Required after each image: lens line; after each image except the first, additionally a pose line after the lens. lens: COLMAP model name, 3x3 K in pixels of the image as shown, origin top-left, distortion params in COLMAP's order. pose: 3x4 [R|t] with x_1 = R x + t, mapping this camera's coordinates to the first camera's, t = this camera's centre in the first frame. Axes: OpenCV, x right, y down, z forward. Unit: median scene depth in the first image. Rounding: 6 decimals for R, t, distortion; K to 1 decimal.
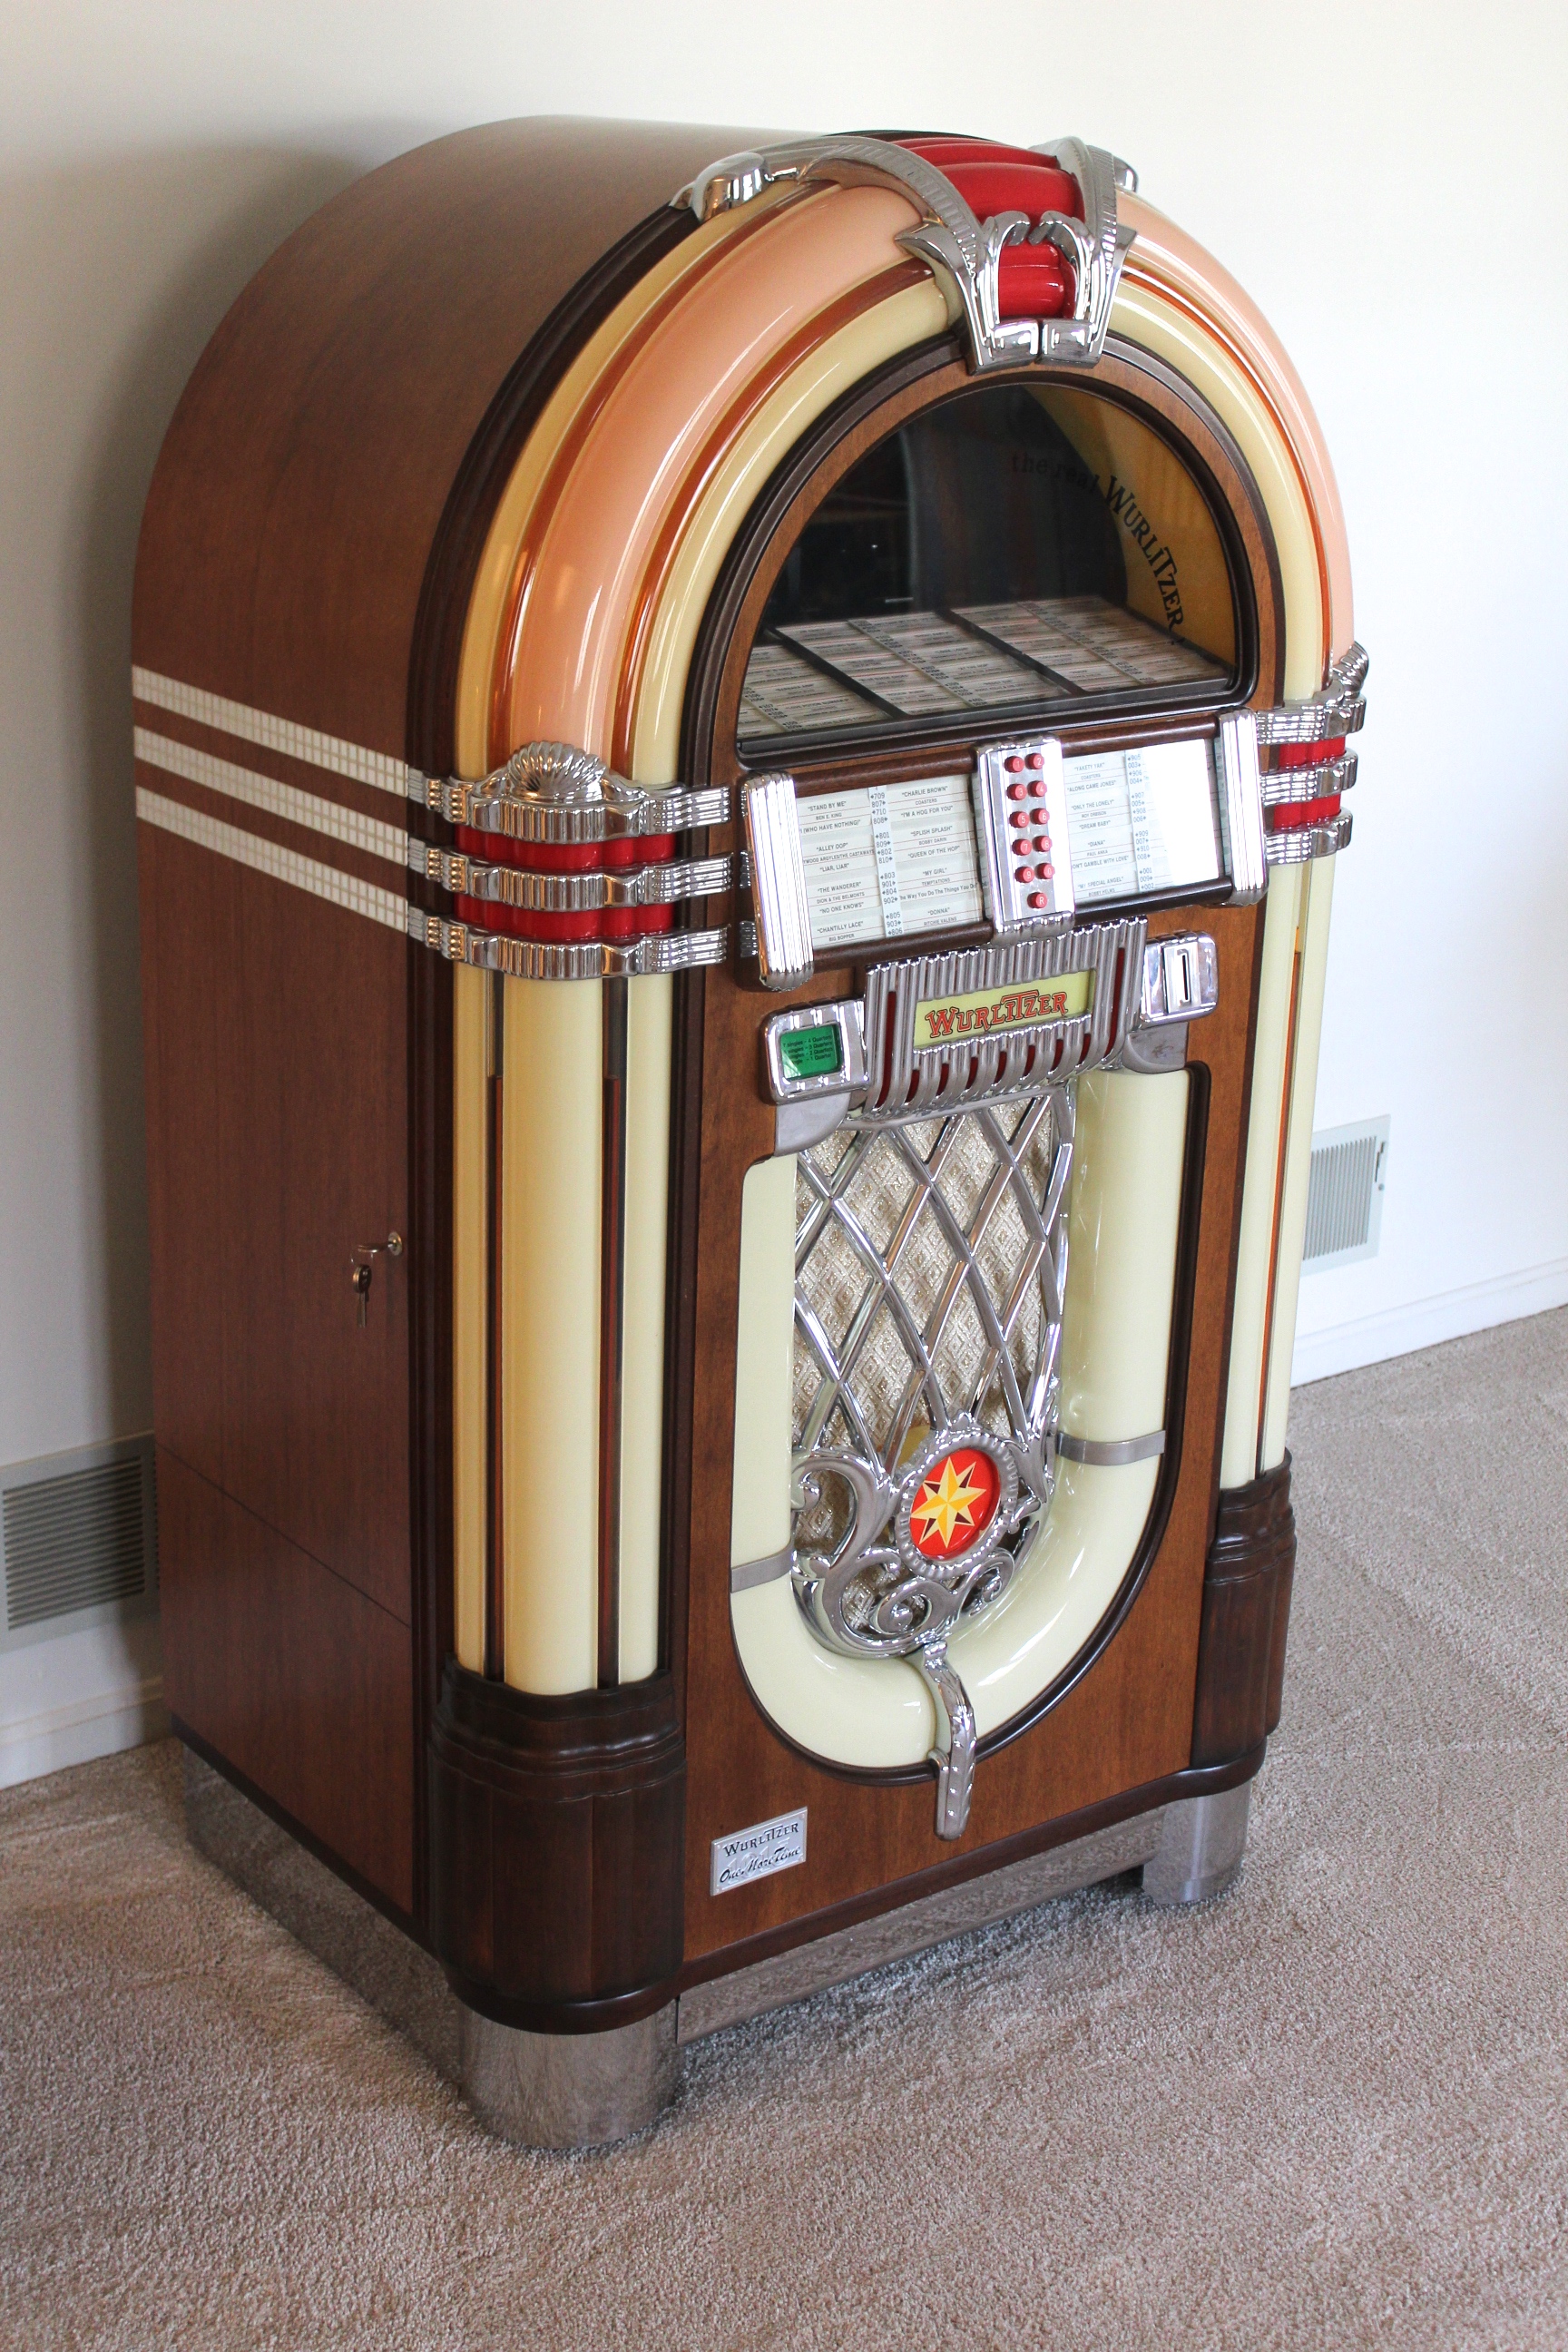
lens RADIAL K [[3372.6, 0, 789.6], [0, 3372.6, 1164.8], [0, 0, 1]] dist [-0.036413, 0.000000]
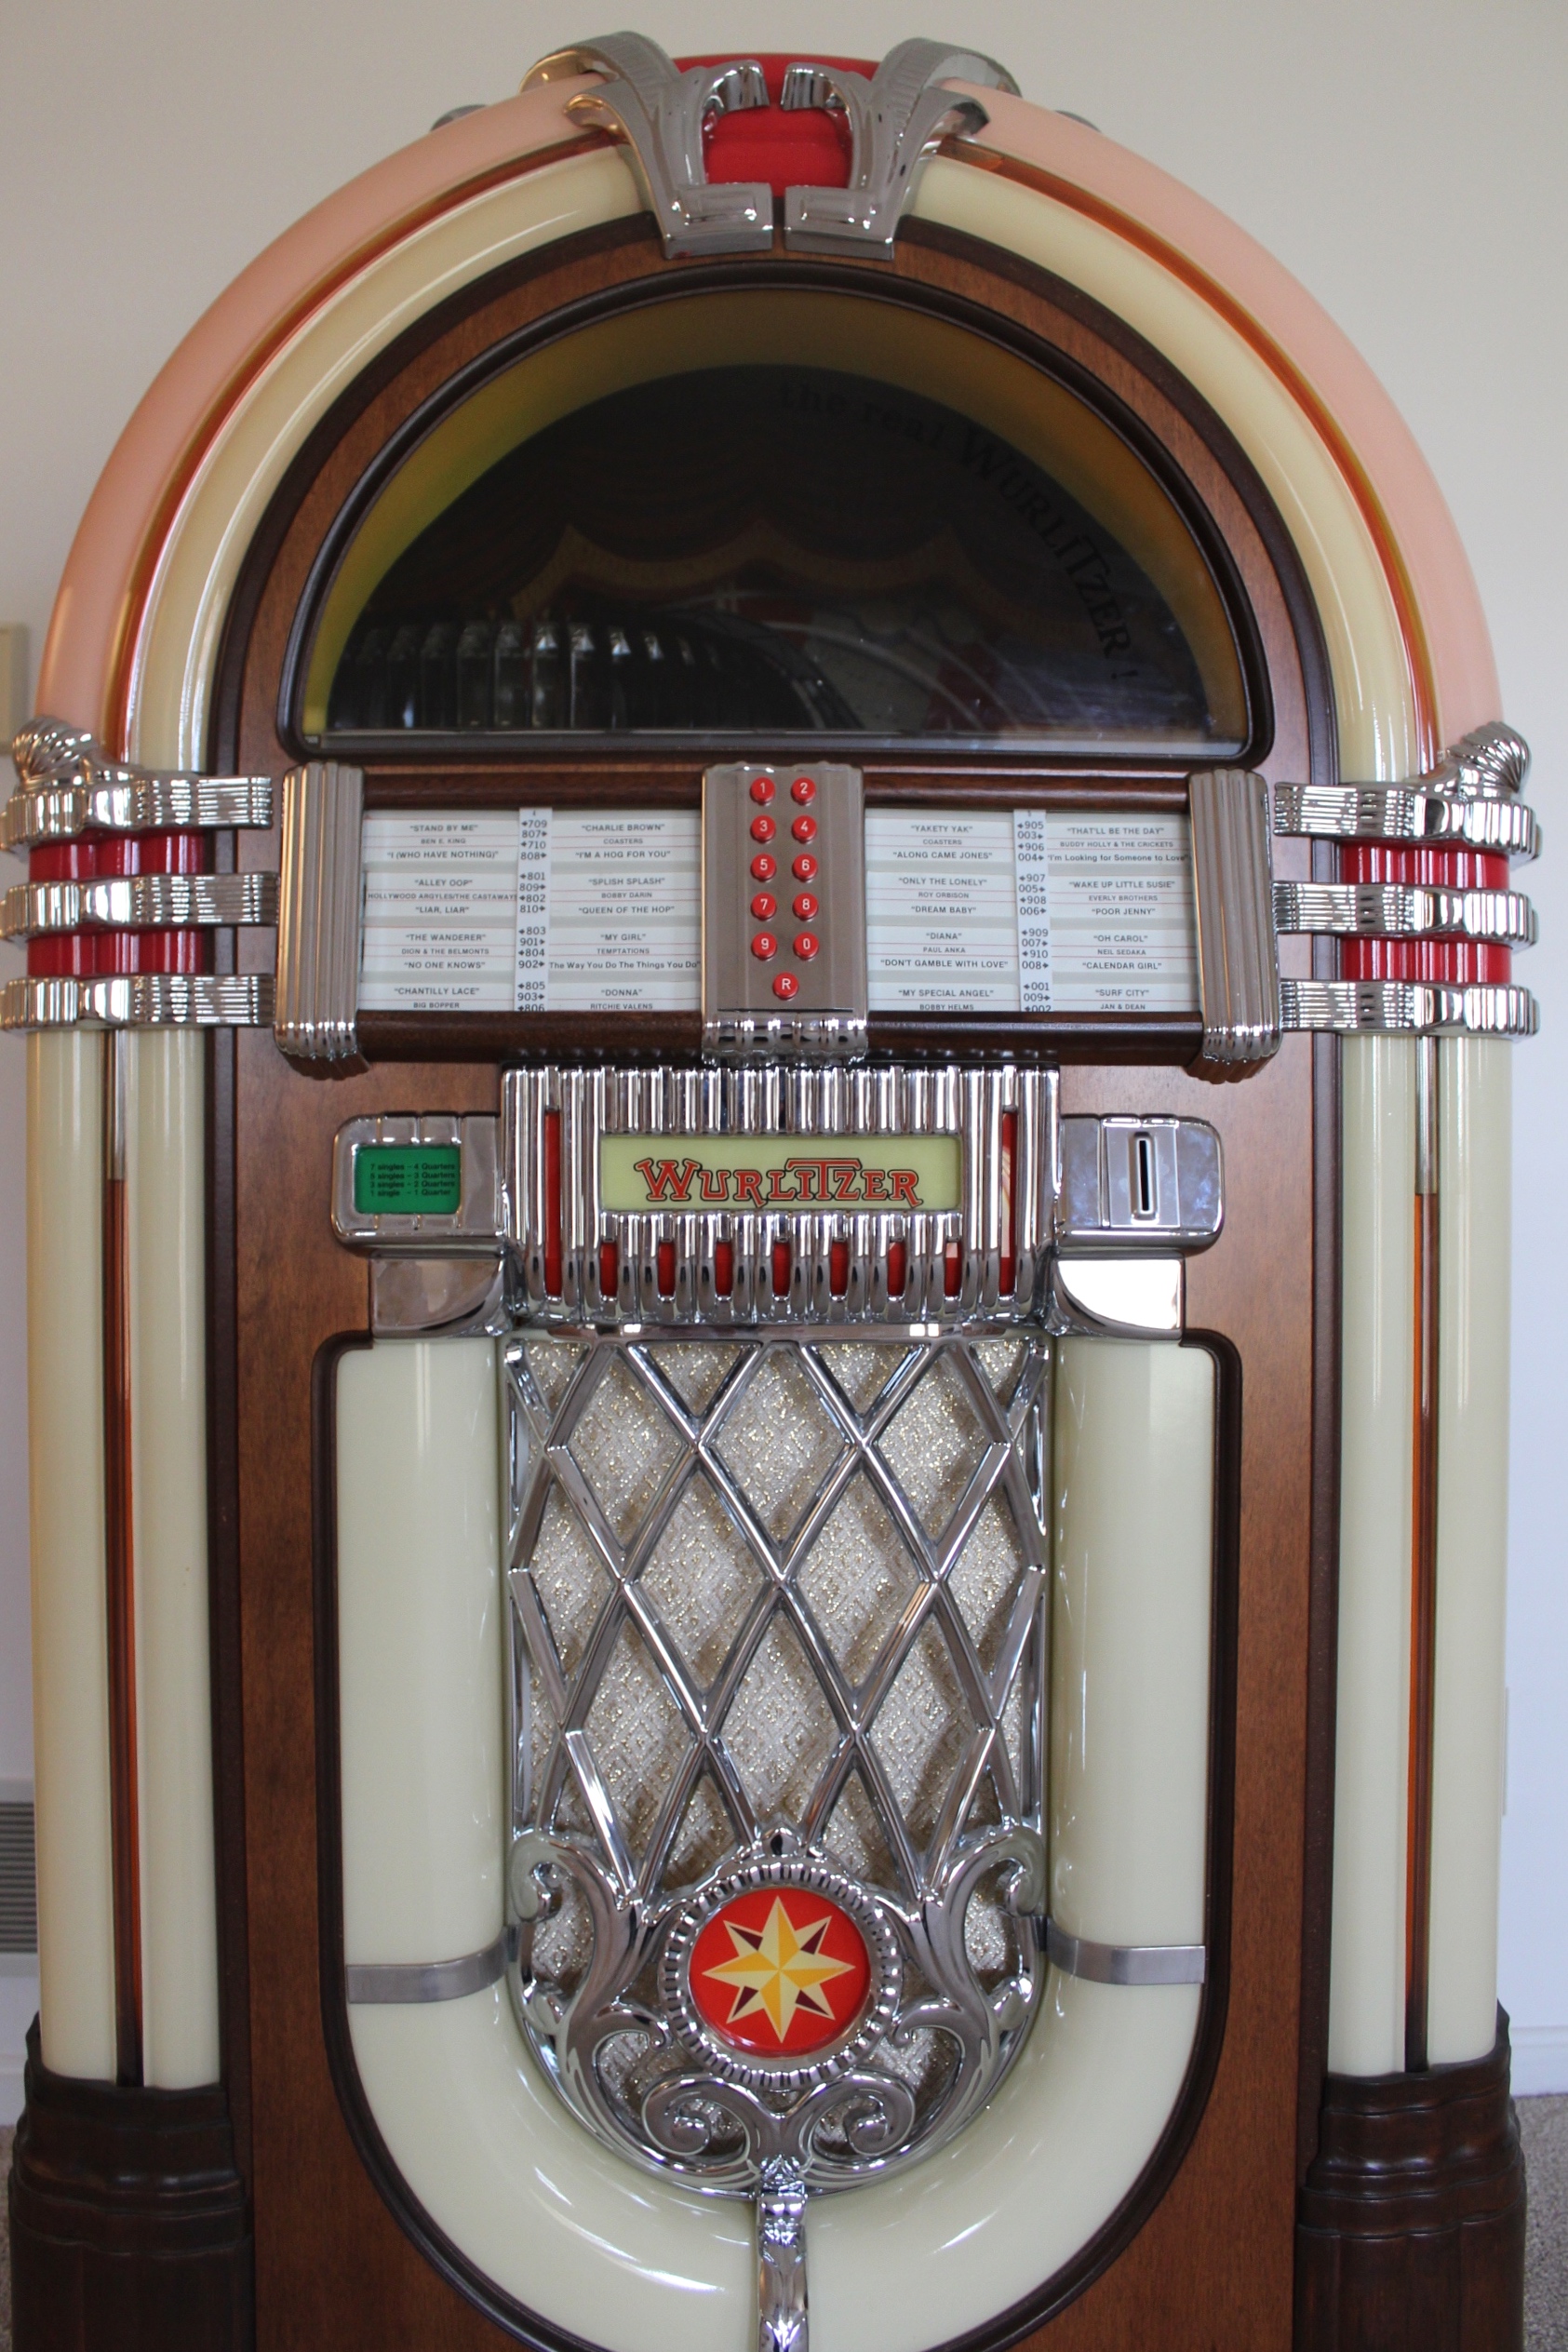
lens RADIAL K [[2003.0, 0, 766.3], [0, 2003.0, 1150.1], [0, 0, 1]] dist [-0.164176, 0.142578]
pose [[0.810626, -0.029856, -0.584803, 0.288025], [-0.168196, 0.944741, -0.281378, 0.059810], [0.560889, 0.326454, 0.760810, 0.690350]]
